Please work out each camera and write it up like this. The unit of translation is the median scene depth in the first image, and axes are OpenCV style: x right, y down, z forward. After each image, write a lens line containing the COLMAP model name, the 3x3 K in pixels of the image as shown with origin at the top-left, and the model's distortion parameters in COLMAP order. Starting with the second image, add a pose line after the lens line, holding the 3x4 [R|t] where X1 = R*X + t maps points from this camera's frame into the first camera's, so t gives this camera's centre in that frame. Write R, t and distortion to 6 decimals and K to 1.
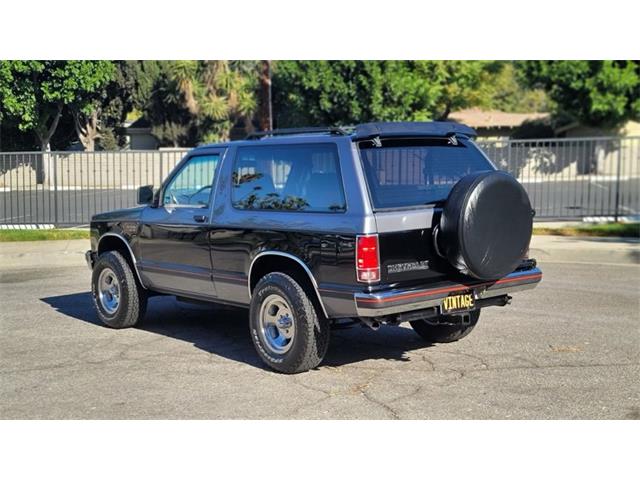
lens RADIAL K [[929.0, 0, 310.4], [0, 929.0, 261.9], [0, 0, 1]] dist [0.074741, 0.000000]
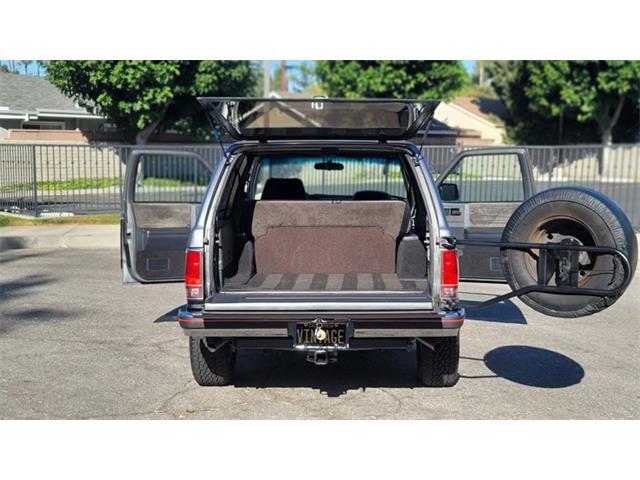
lens RADIAL K [[929.0, 0, 332.6], [0, 929.0, 255.0], [0, 0, 1]] dist [0.074741, 0.000000]
pose [[0.764839, 0.093762, -0.637362, 0.145563], [-0.088849, 0.995250, 0.039791, -0.014457], [0.638065, 0.026195, 0.769537, 0.065439]]
